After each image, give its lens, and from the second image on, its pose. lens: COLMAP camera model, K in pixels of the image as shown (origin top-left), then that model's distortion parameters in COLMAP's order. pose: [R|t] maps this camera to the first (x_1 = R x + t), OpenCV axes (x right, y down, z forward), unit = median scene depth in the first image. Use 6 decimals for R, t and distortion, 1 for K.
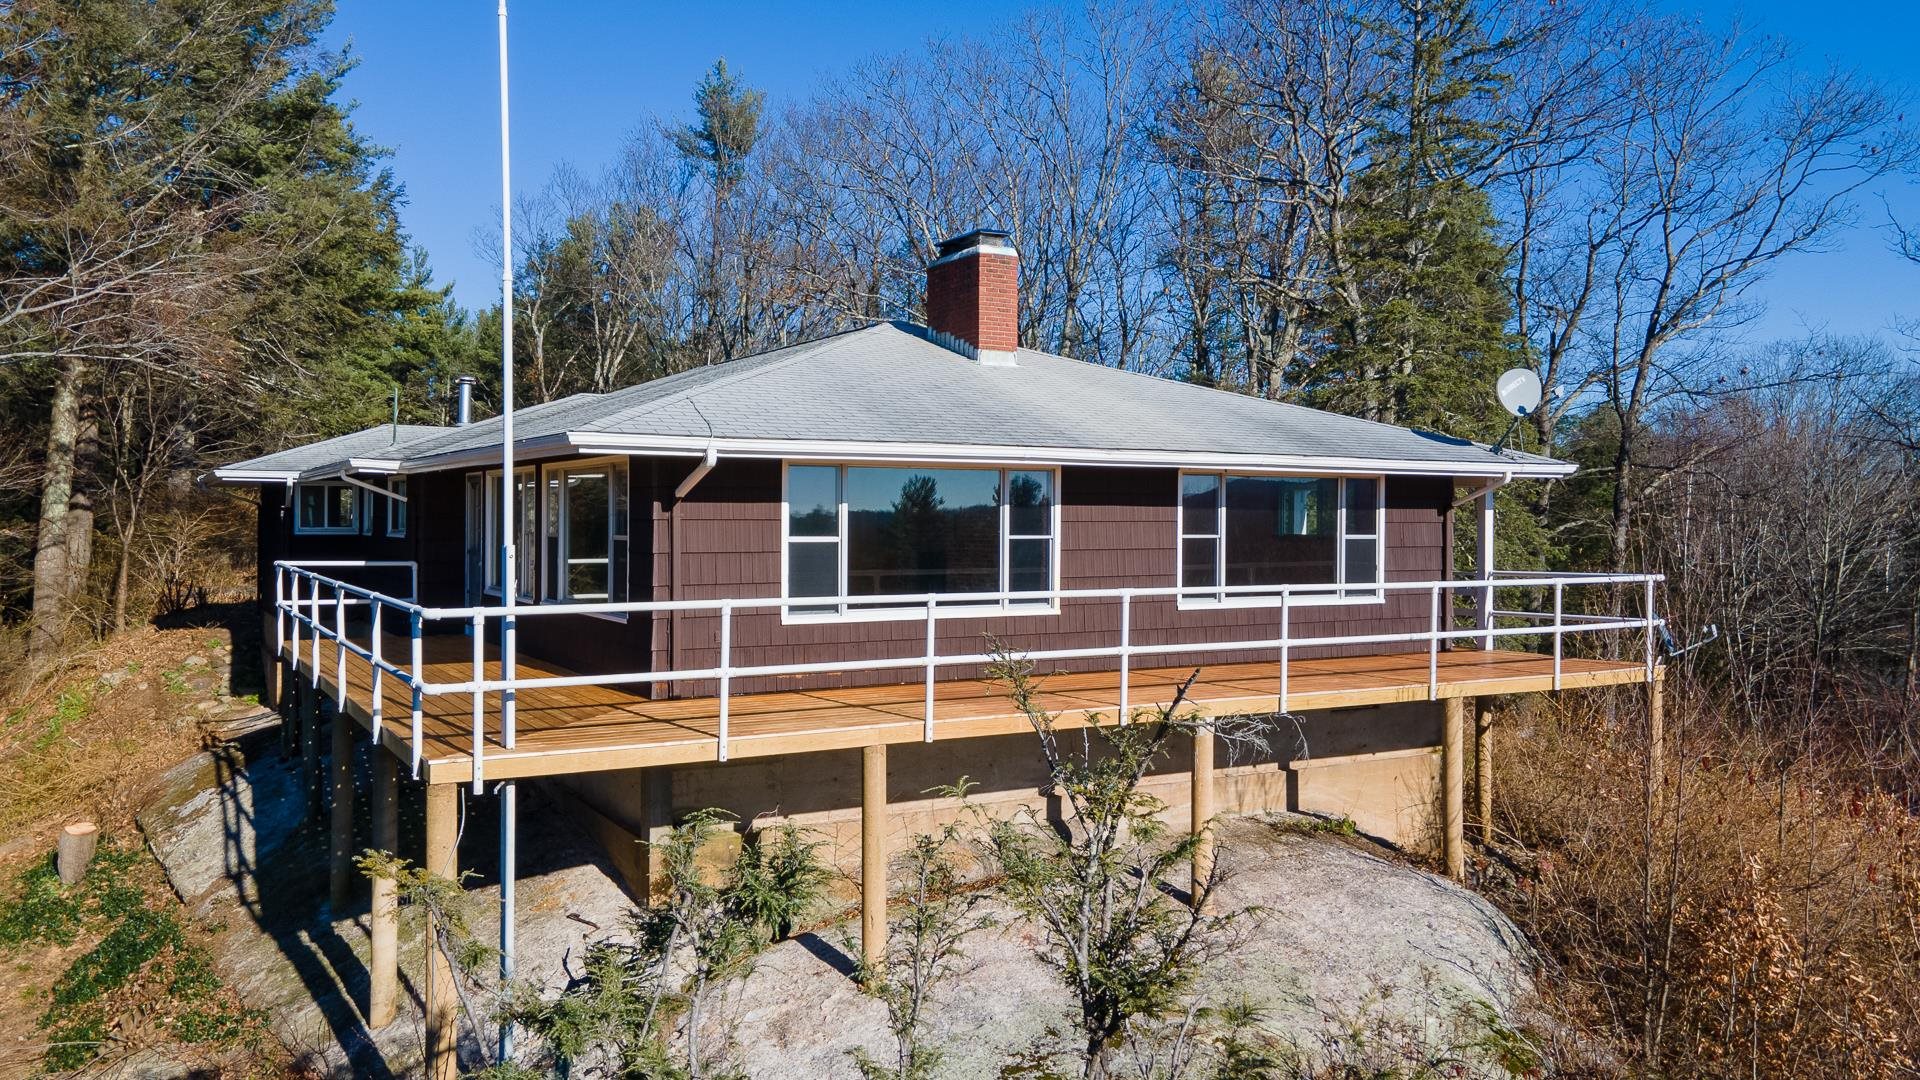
lens RADIAL K [[1360.4, 0, 956.2], [0, 1360.4, 527.5], [0, 0, 1]] dist [0.044071, -0.002431]
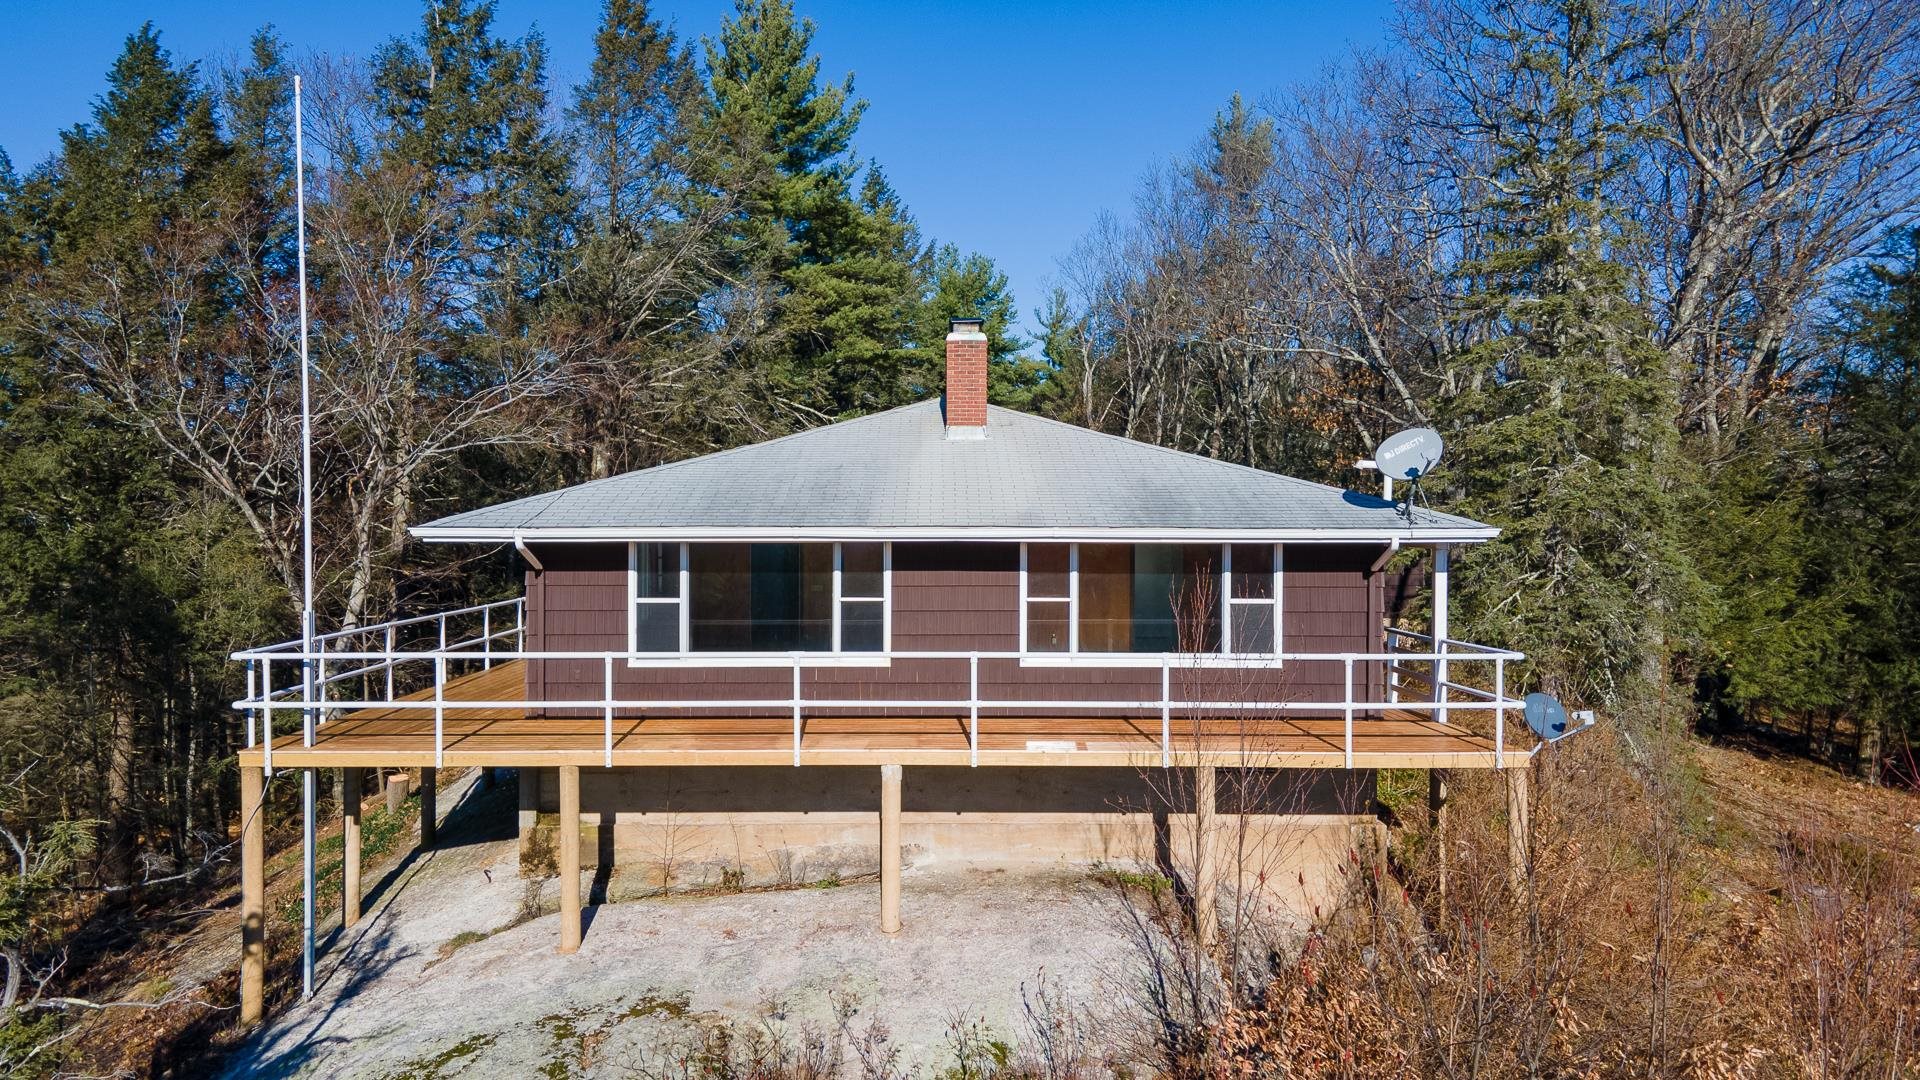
lens RADIAL K [[1360.4, 0, 953.1], [0, 1360.4, 544.0], [0, 0, 1]] dist [0.044071, -0.002431]
pose [[0.875367, 0.002896, -0.483450, 0.634427], [-0.001643, 0.999994, 0.003016, -0.041064], [0.483456, -0.001846, 0.875367, 0.017587]]
